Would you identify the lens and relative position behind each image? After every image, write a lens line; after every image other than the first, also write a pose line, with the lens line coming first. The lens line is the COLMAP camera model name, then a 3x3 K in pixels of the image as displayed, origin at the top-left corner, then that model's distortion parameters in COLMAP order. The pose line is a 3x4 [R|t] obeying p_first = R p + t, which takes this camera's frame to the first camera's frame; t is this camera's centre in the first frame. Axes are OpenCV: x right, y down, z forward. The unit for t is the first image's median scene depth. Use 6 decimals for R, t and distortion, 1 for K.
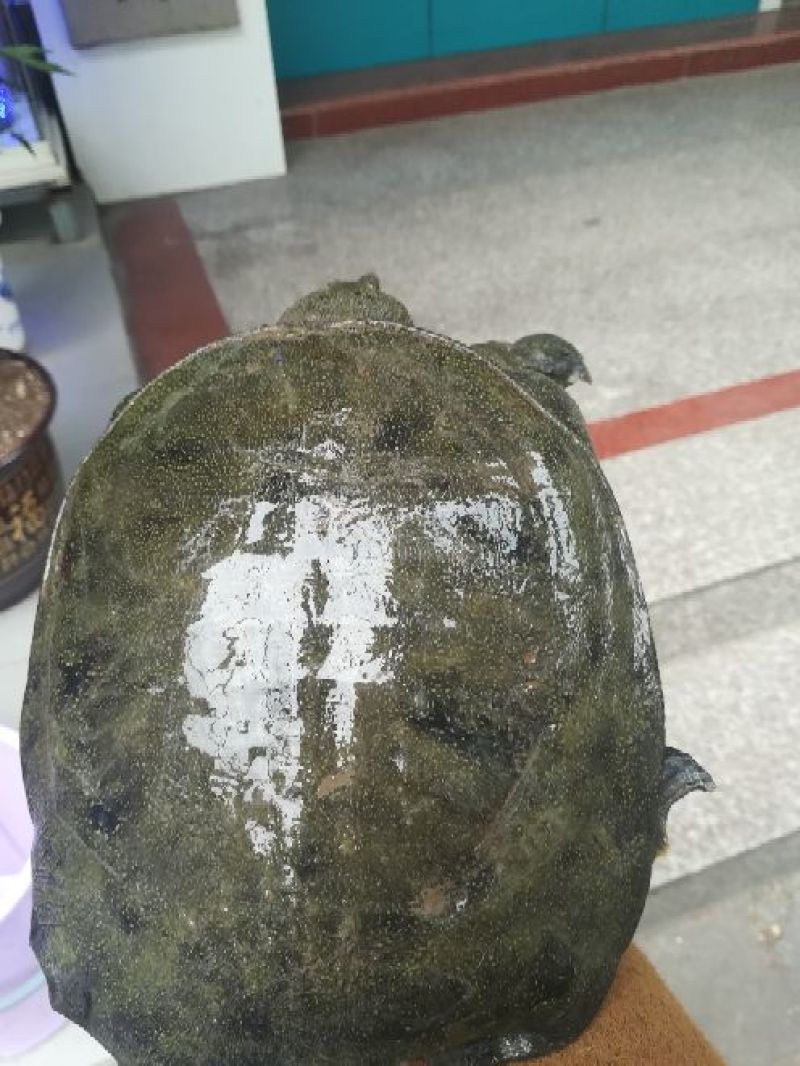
lens RADIAL K [[859.0, 0, 401.0], [0, 859.0, 530.5], [0, 0, 1]] dist [0.002740, 0.001019]
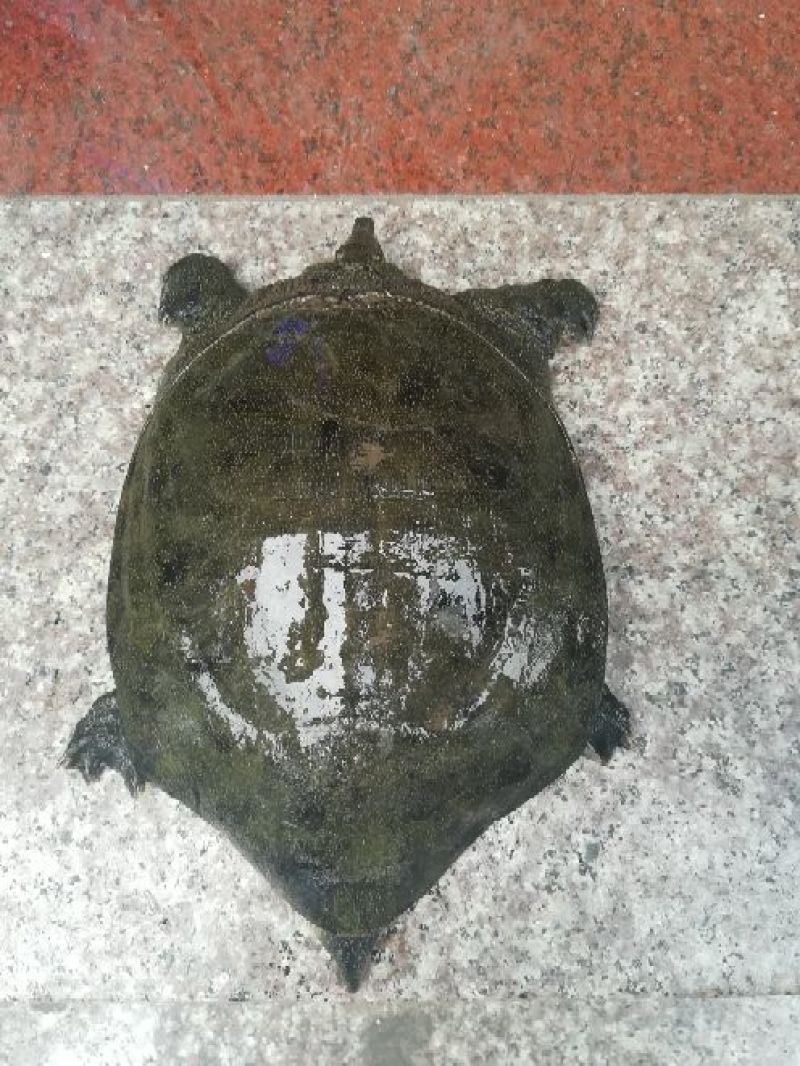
lens RADIAL K [[859.0, 0, 397.8], [0, 859.0, 534.4], [0, 0, 1]] dist [0.002740, 0.001019]
pose [[0.998255, 0.014947, 0.057134, -0.096649], [-0.020052, 0.995753, 0.089857, -0.011864], [-0.055548, -0.090846, 0.994315, -0.325608]]
